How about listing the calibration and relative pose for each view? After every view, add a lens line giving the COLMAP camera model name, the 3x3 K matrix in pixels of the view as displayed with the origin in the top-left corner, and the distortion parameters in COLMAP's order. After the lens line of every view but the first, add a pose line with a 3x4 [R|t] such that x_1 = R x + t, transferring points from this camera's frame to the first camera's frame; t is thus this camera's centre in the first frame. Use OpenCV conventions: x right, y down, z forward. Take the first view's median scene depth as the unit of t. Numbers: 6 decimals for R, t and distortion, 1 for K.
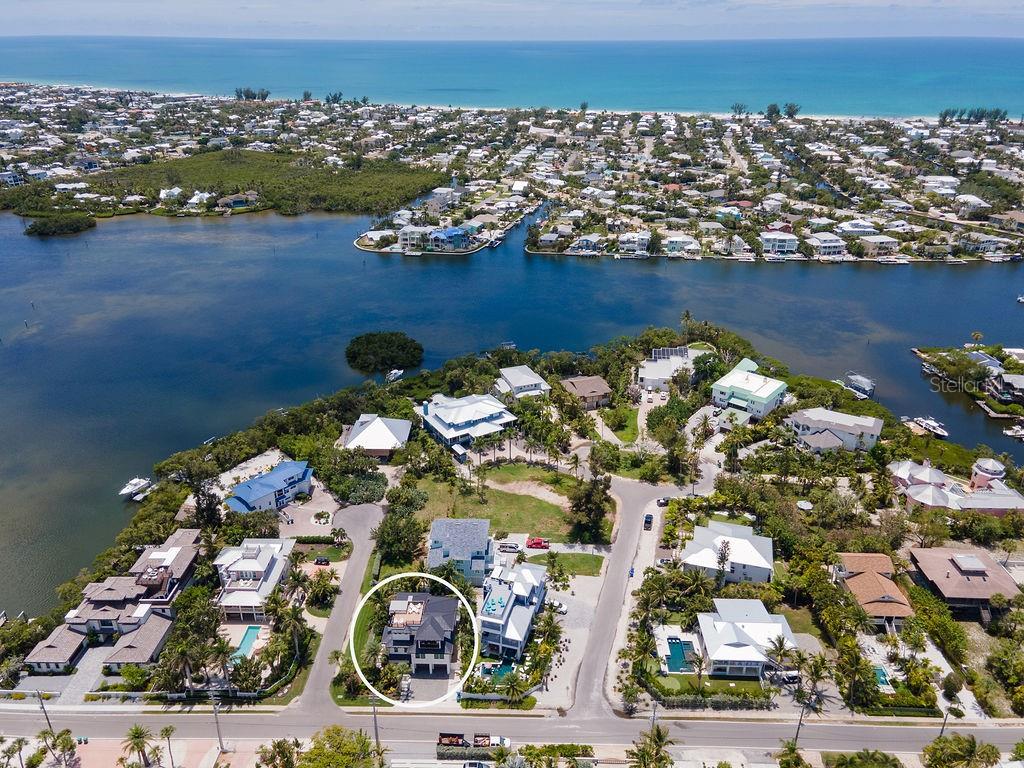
lens RADIAL K [[744.0, 0, 508.4], [0, 744.0, 384.0], [0, 0, 1]] dist [0.017189, 0.054341]
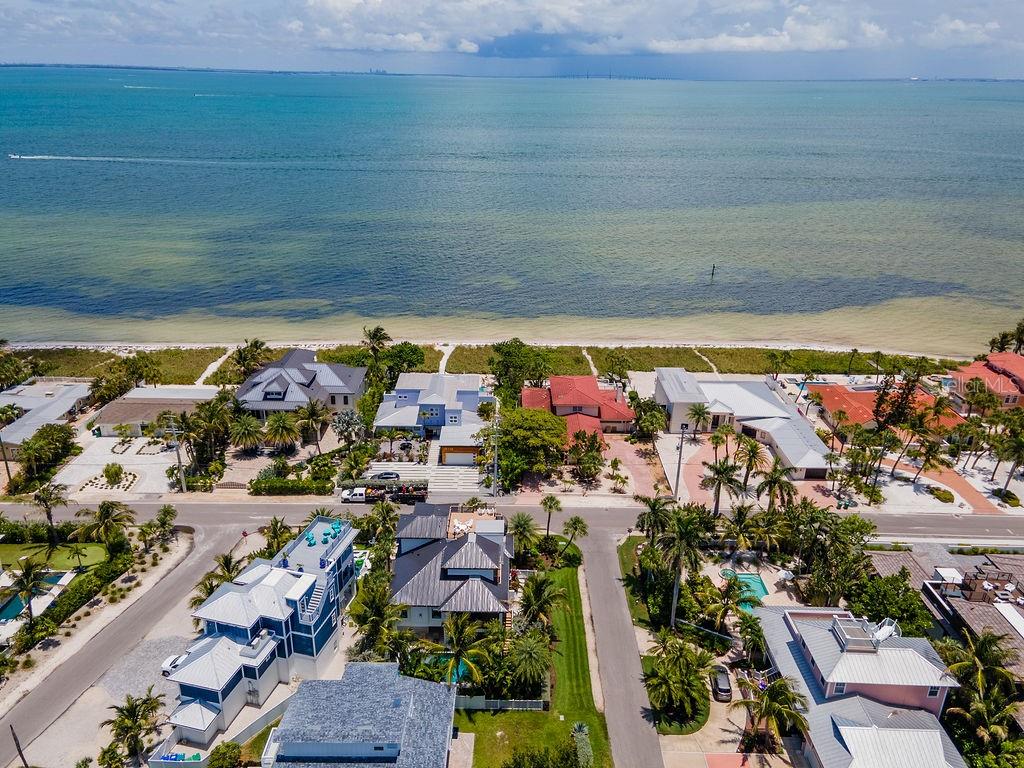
lens RADIAL K [[744.0, 0, 508.4], [0, 744.0, 384.0], [0, 0, 1]] dist [0.017189, 0.054341]
pose [[-0.999593, -0.012769, -0.025528, -0.133622], [-0.027485, 0.671872, 0.740157, -0.195747], [0.007701, 0.740557, -0.671949, 1.231336]]
